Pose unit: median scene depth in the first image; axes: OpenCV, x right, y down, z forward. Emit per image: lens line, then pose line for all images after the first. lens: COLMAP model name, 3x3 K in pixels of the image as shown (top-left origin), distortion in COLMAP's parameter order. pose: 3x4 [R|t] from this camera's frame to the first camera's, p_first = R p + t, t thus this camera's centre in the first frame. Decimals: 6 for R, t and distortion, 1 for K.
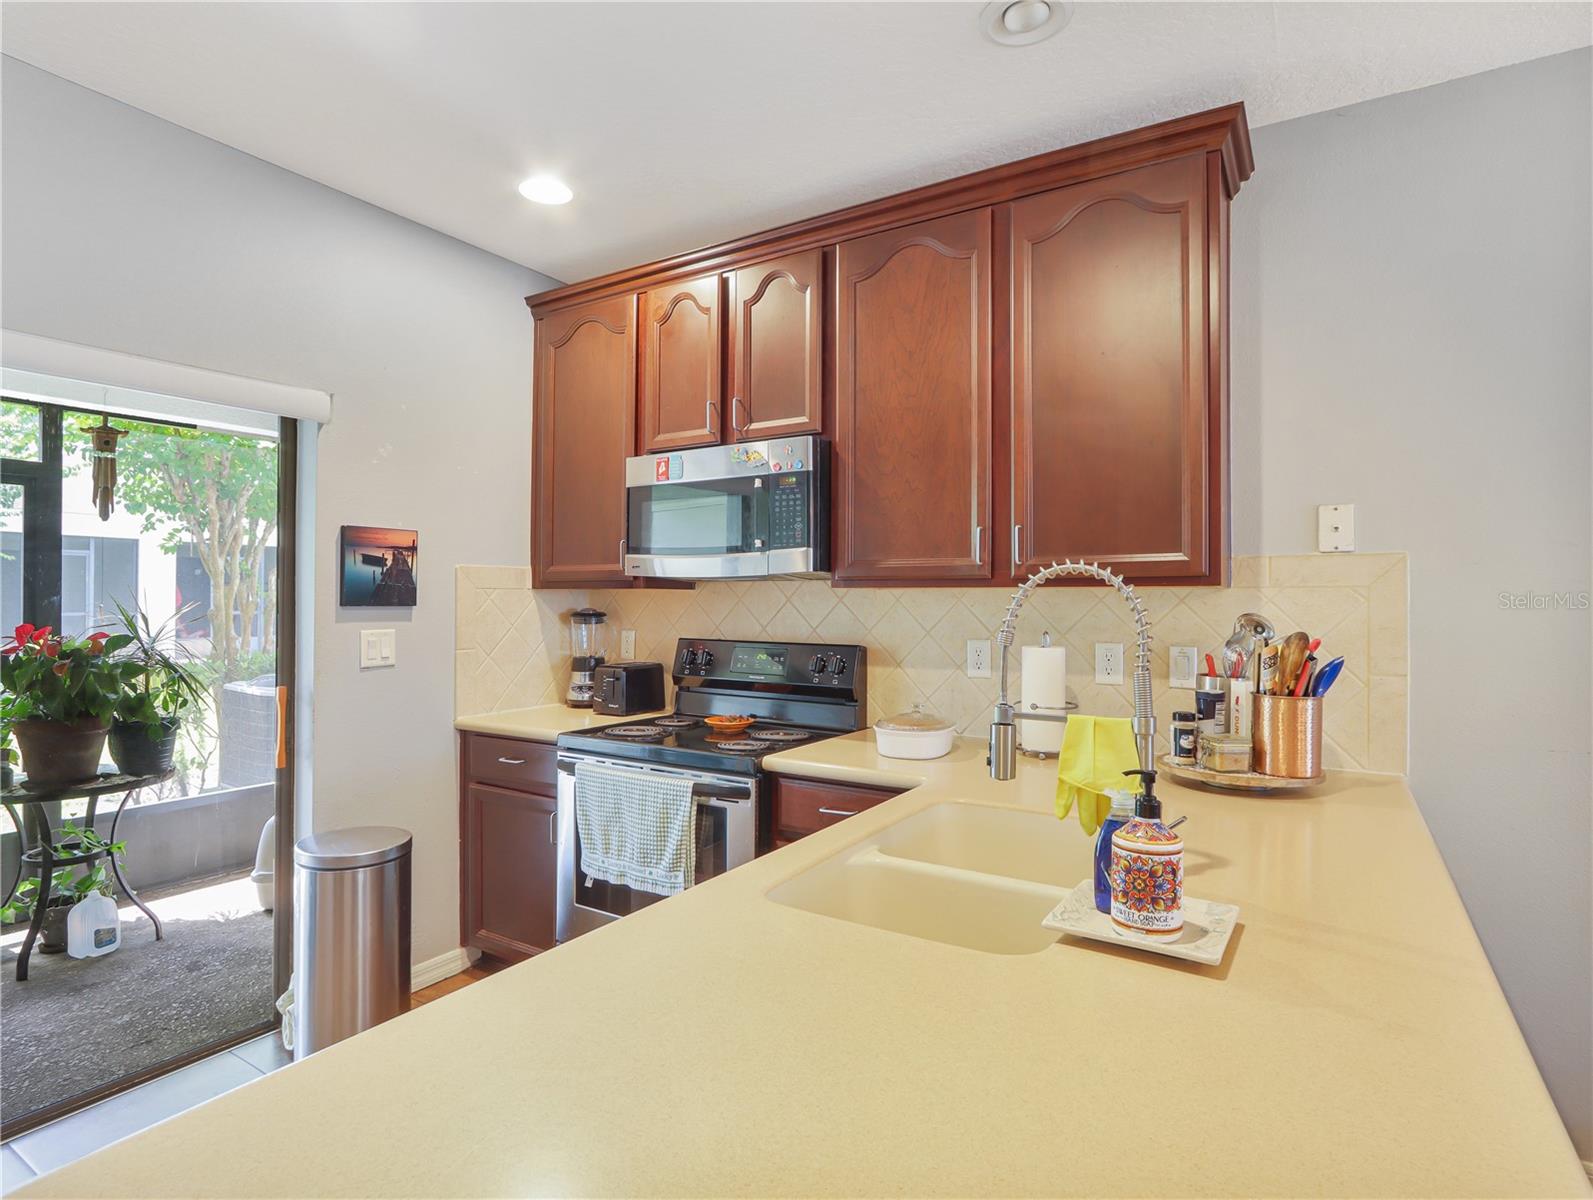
lens RADIAL K [[834.8, 0, 796.5], [0, 834.8, 600.0], [0, 0, 1]] dist [-0.028036, -0.000294]
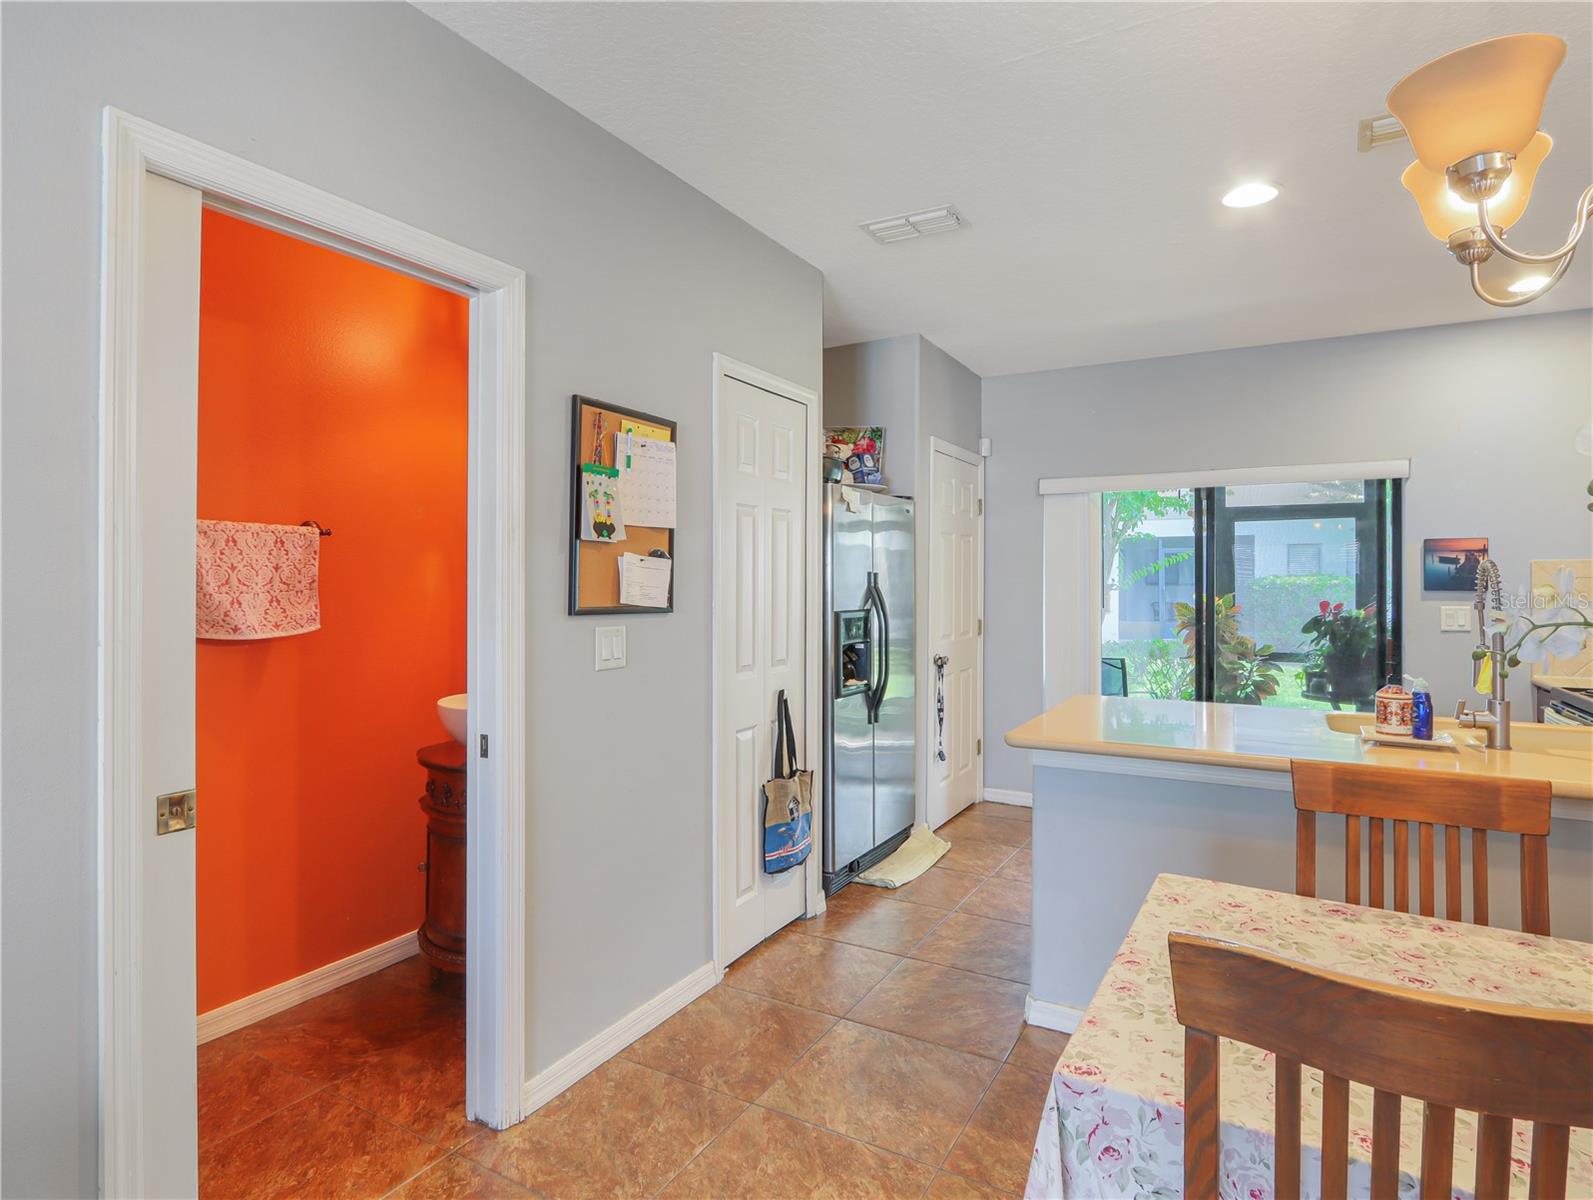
lens RADIAL K [[834.8, 0, 796.5], [0, 834.8, 600.0], [0, 0, 1]] dist [-0.028036, -0.000294]
pose [[0.035322, 0.014379, -0.999273, 0.719142], [-0.001243, 0.999896, 0.014344, 0.003748], [0.999375, 0.000735, 0.035336, -0.188122]]
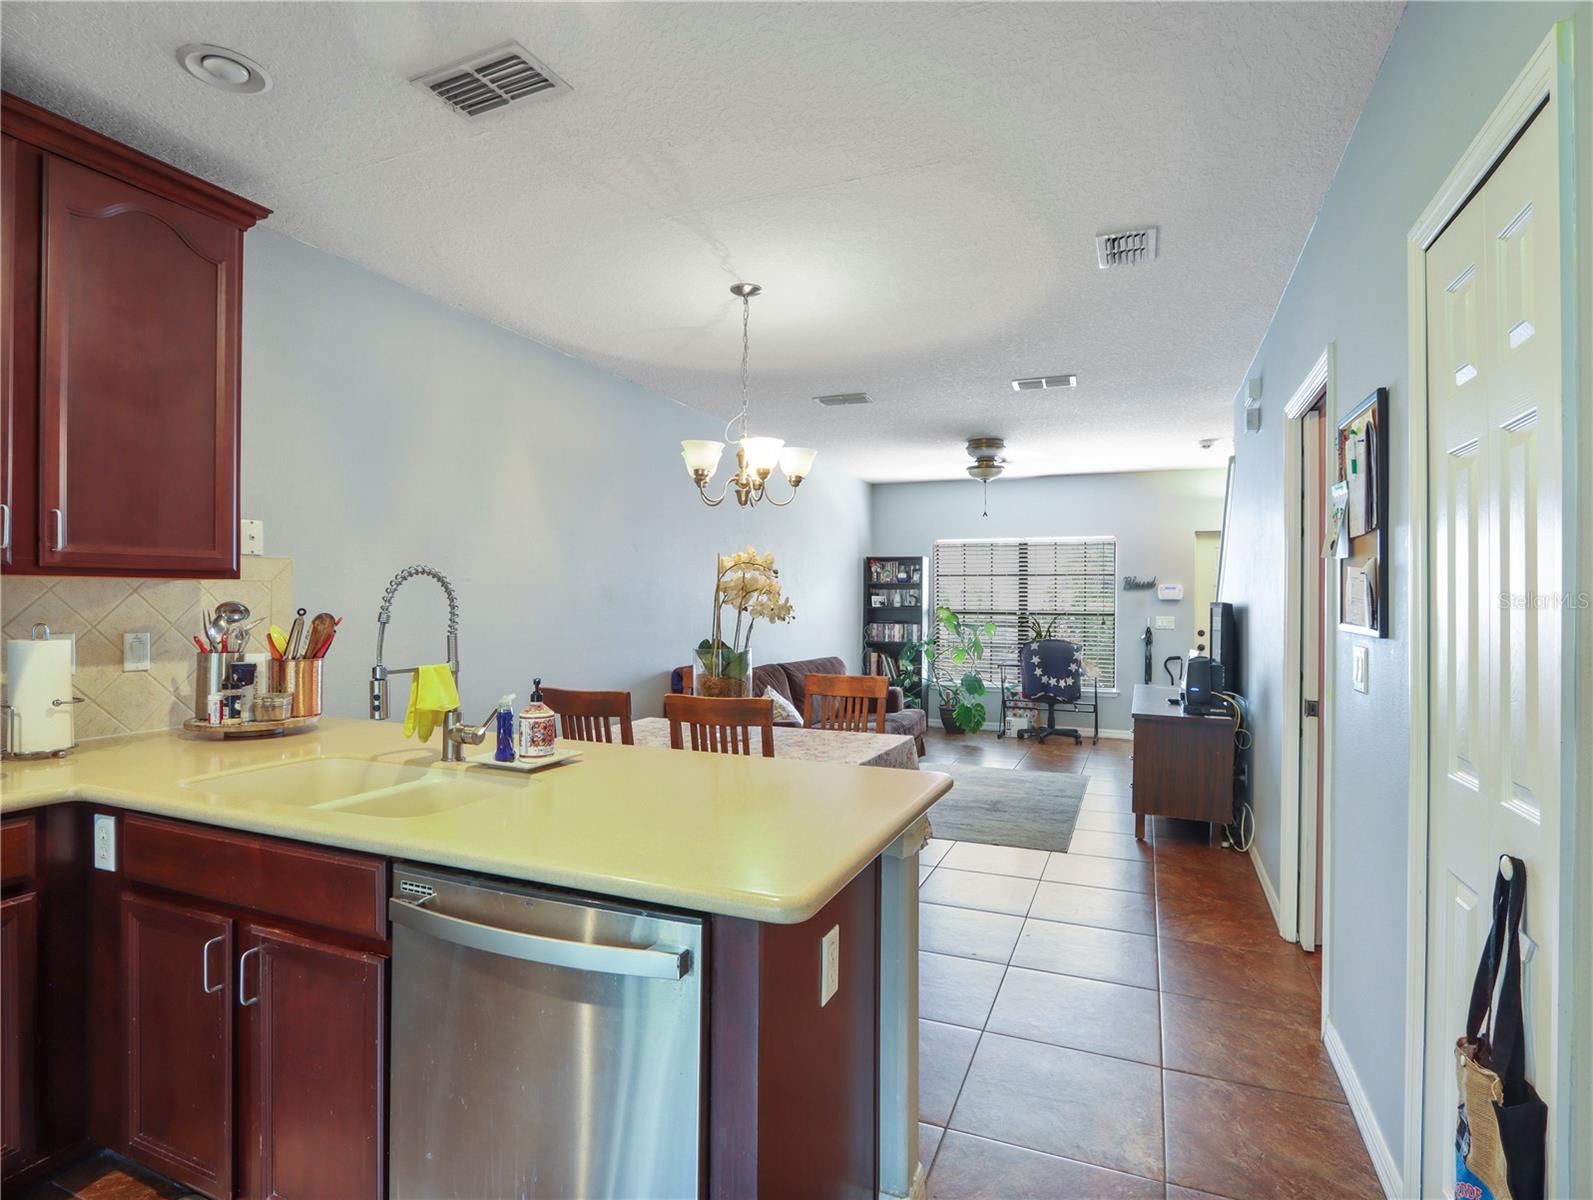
lens RADIAL K [[834.8, 0, 796.5], [0, 834.8, 600.0], [0, 0, 1]] dist [-0.028036, -0.000294]
pose [[-0.167445, -0.009054, 0.985840, -0.373142], [-0.007874, 0.999938, 0.007846, -0.001138], [-0.985850, -0.006448, -0.167506, 0.162598]]
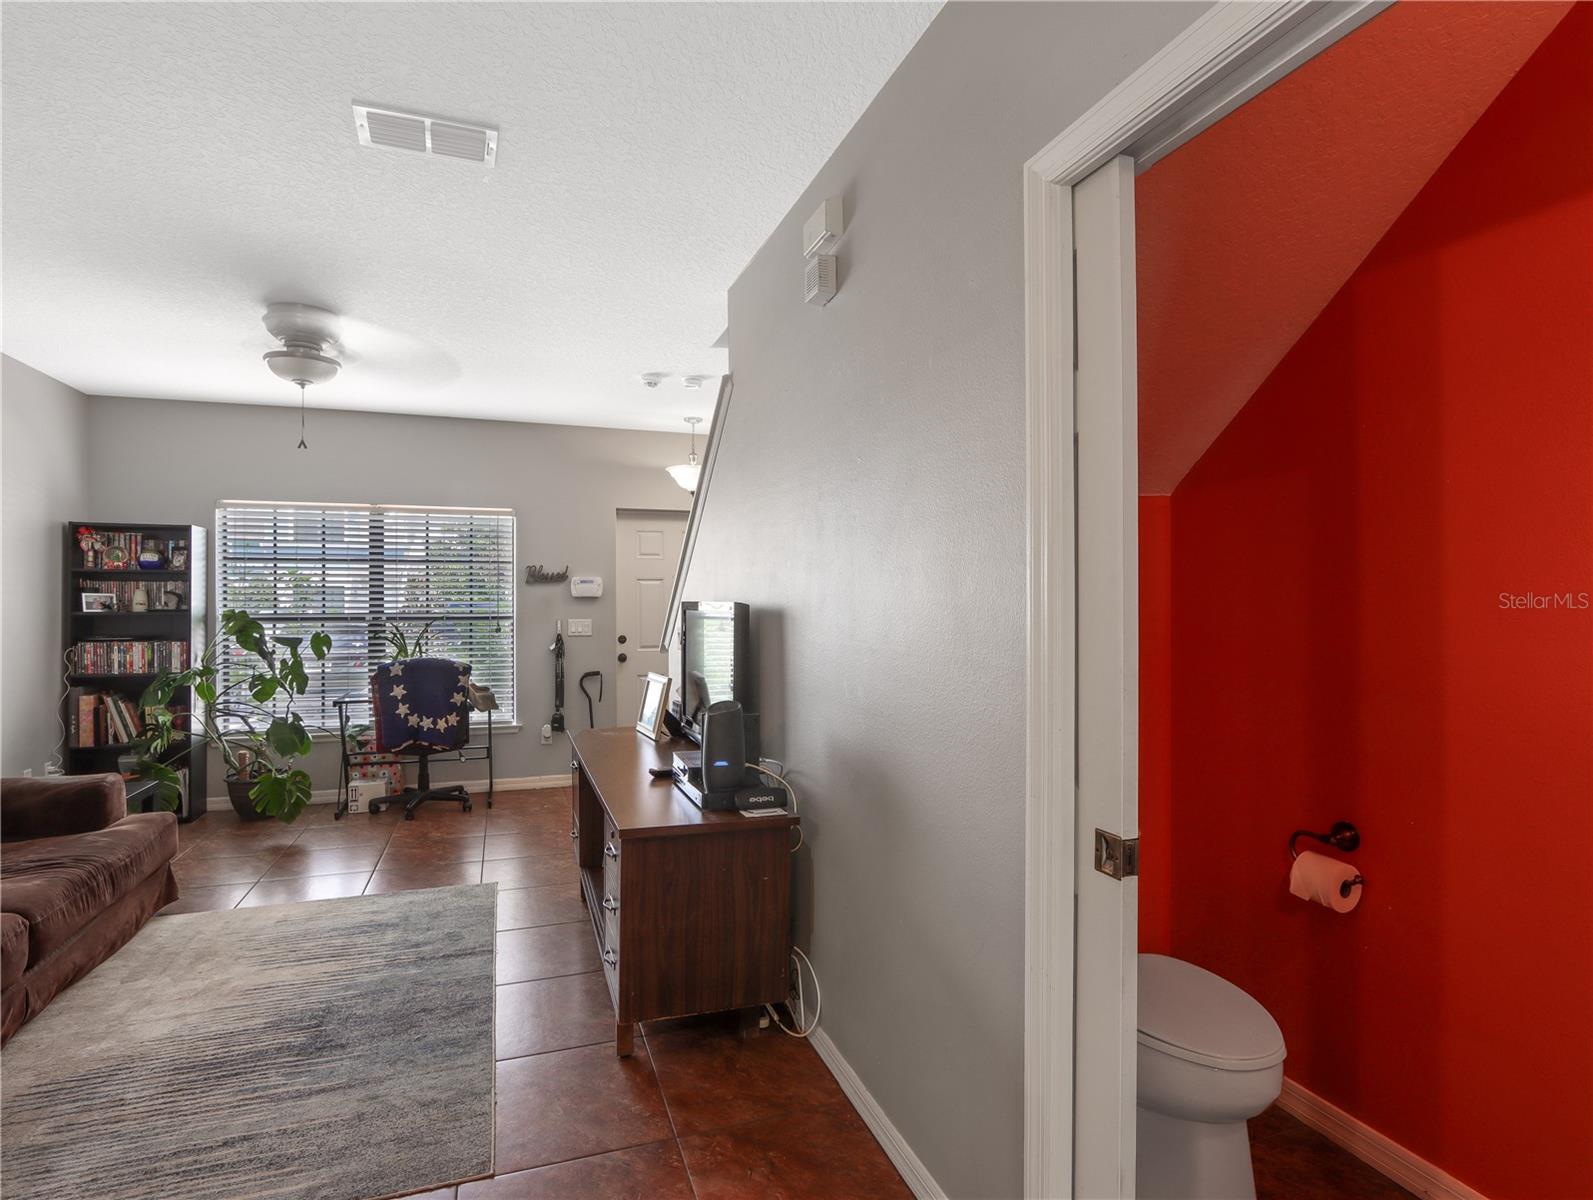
lens RADIAL K [[824.7, 0, 796.5], [0, 824.7, 594.8], [0, 0, 1]] dist [-0.014094, 0.000751]
pose [[-0.788124, -0.005588, 0.615491, 0.231464], [-0.006334, 0.999979, 0.000969, -0.001062], [-0.615484, -0.003135, -0.788143, -0.115168]]
